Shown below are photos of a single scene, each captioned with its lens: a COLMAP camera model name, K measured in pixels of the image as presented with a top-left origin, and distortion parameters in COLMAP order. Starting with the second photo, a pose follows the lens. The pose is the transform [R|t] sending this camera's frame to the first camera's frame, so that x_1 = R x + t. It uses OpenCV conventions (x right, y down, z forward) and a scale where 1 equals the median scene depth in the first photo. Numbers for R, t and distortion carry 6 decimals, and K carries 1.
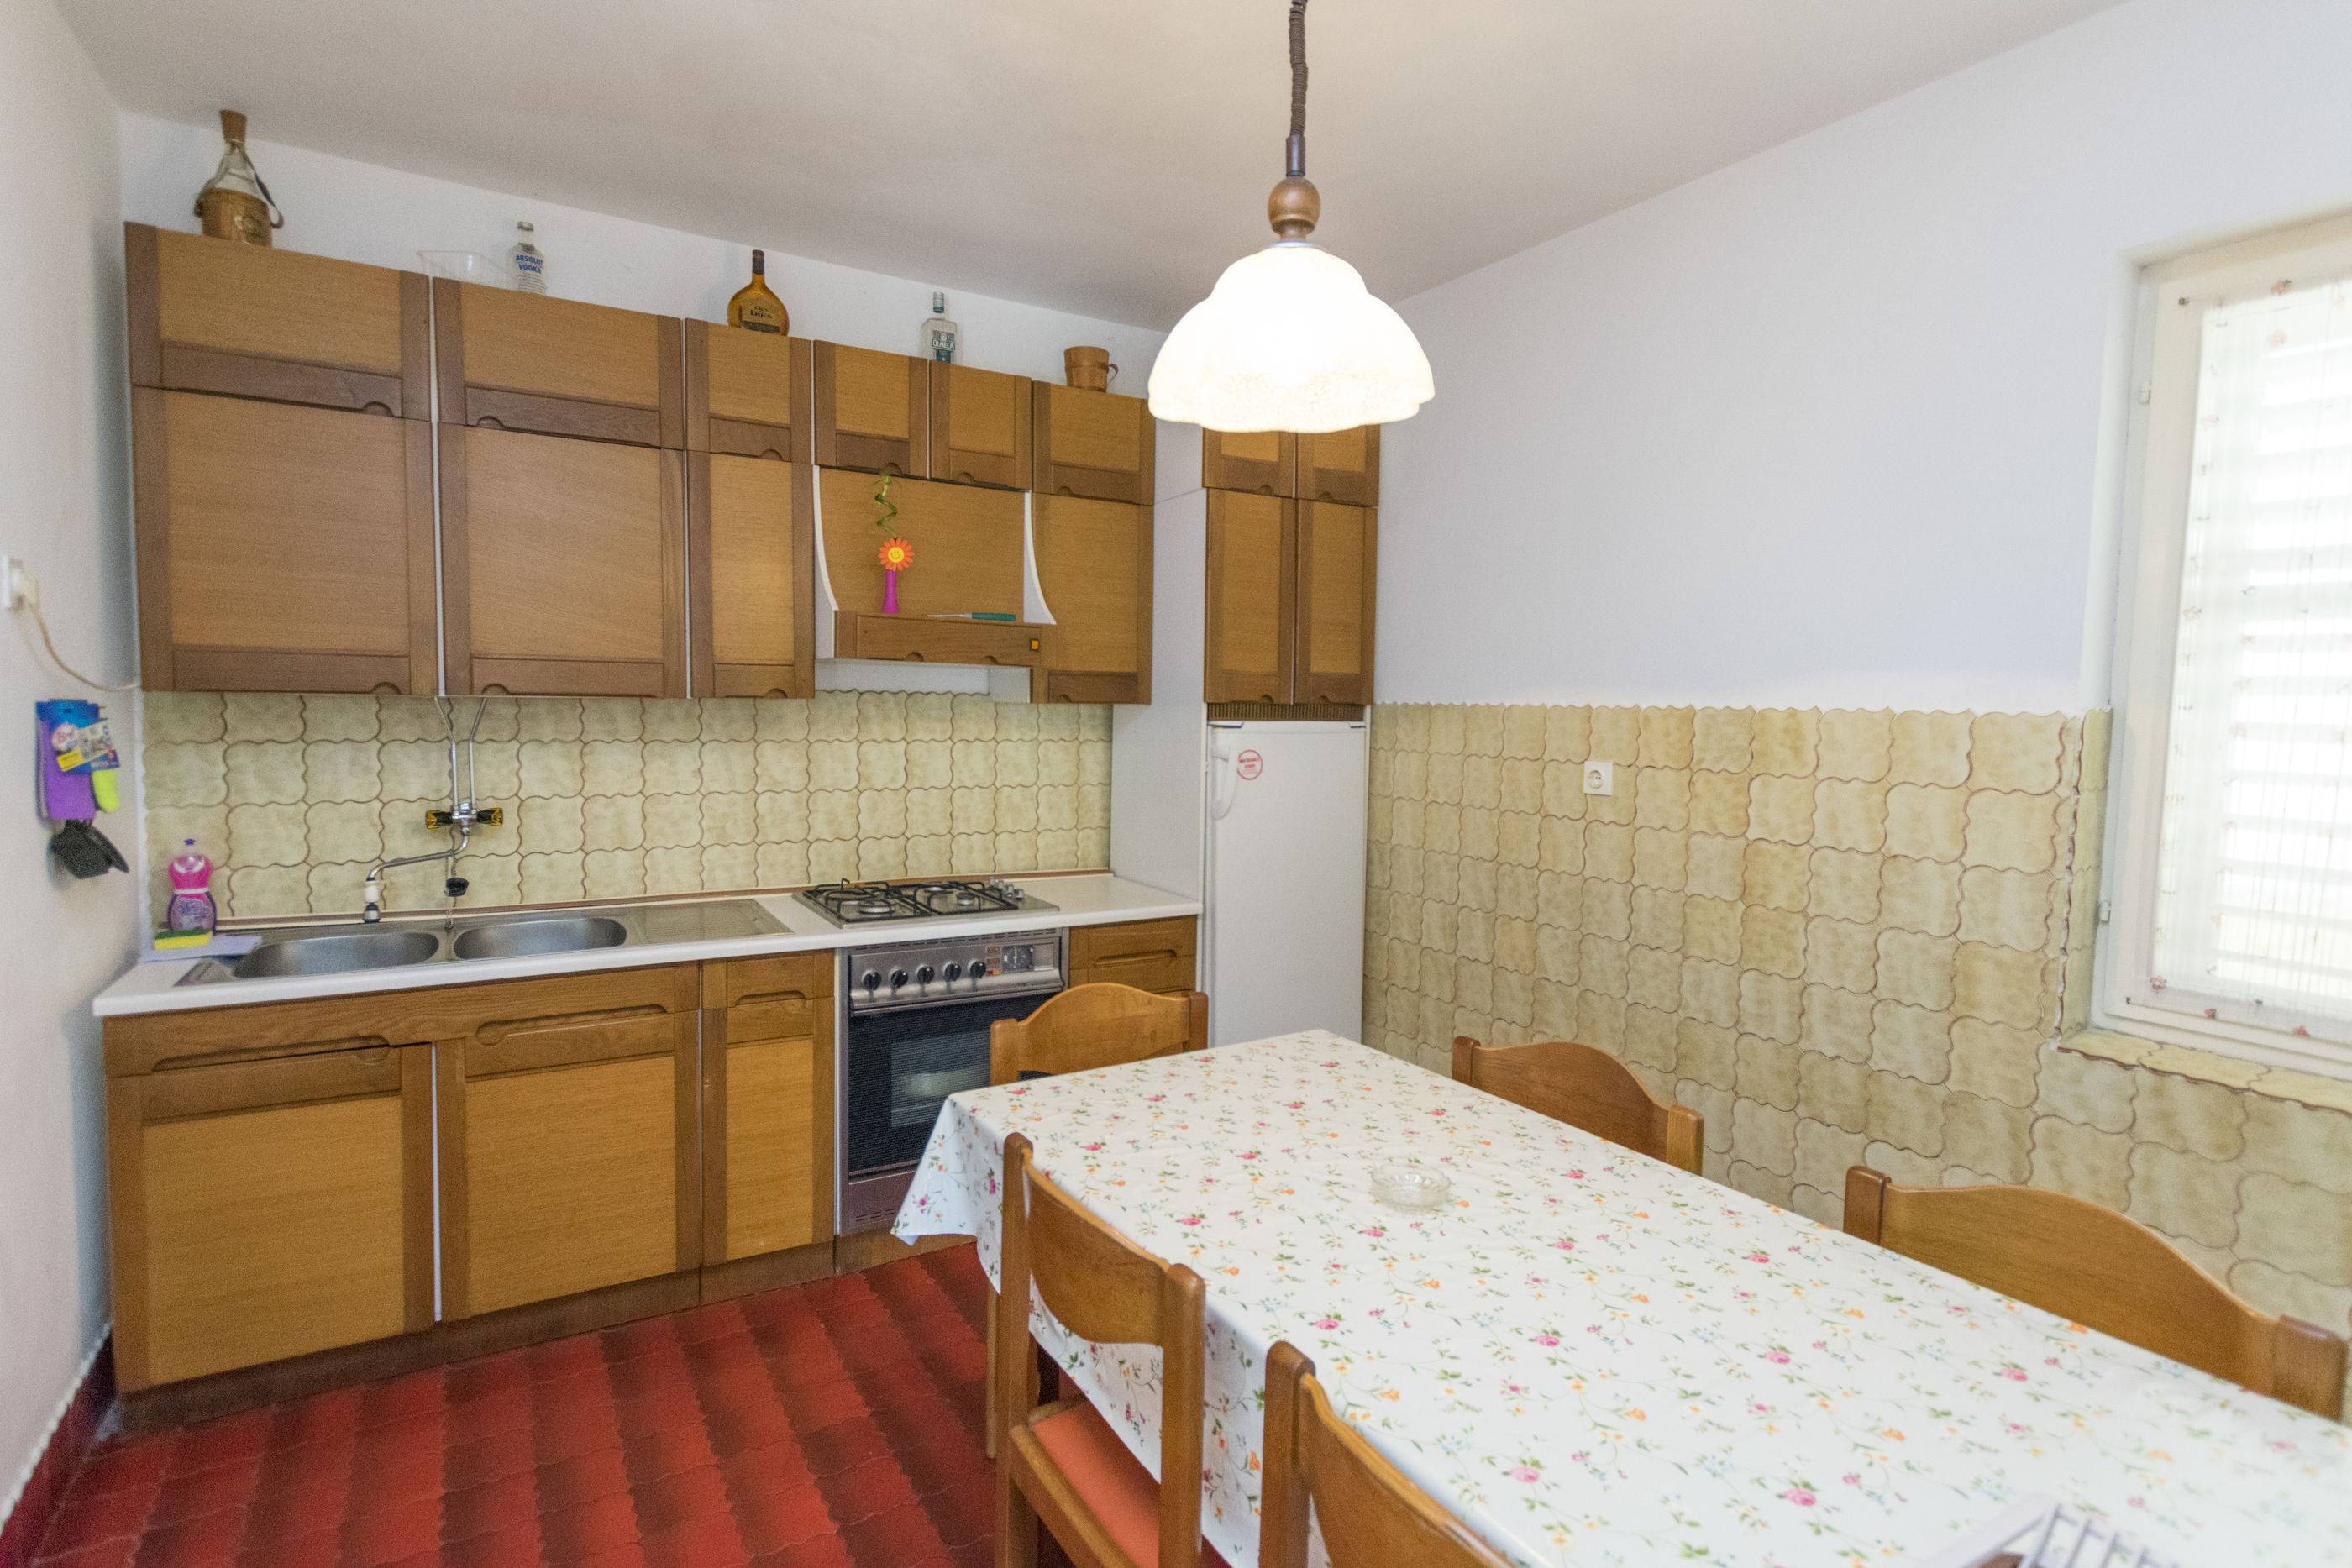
lens RADIAL K [[1156.0, 0, 1177.0], [0, 1156.0, 777.1], [0, 0, 1]] dist [0.000800, -0.000894]
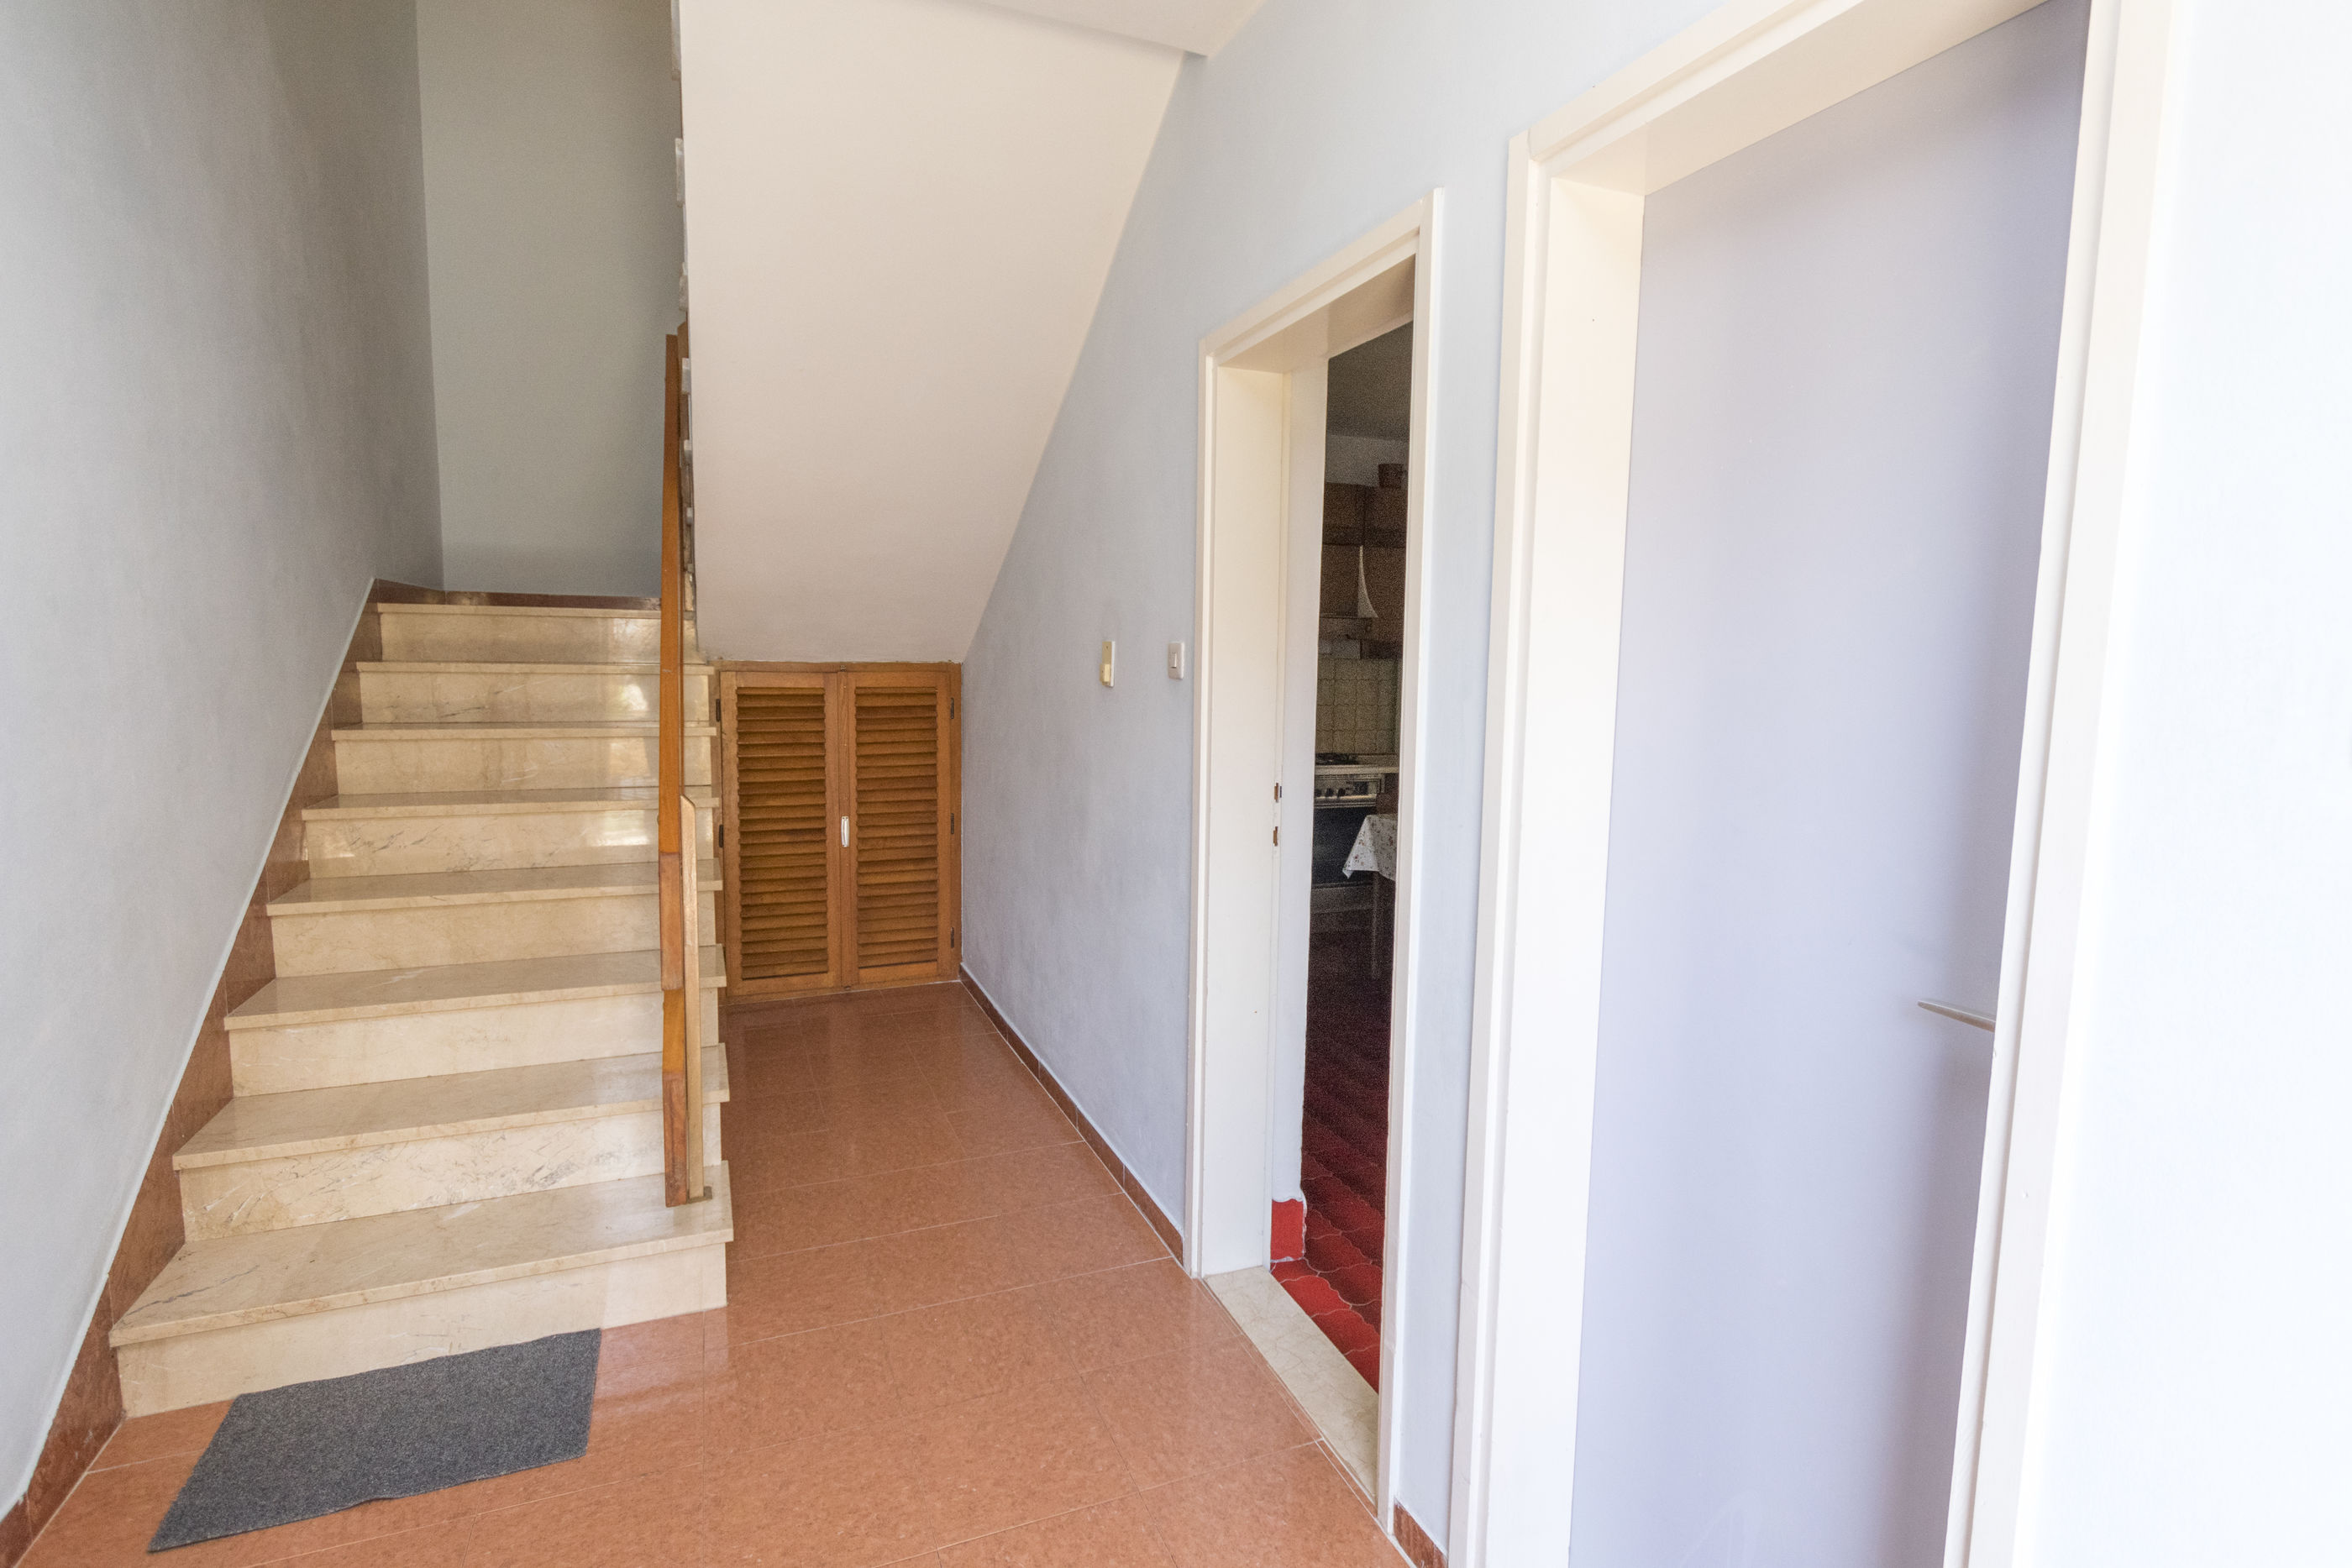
lens RADIAL K [[1156.0, 0, 1174.3], [0, 1156.0, 780.9], [0, 0, 1]] dist [0.000800, -0.000894]
pose [[0.988549, 0.015261, -0.150128, -0.153164], [-0.009547, 0.999205, 0.038706, 0.070503], [0.150599, -0.036829, 0.987909, -1.000098]]
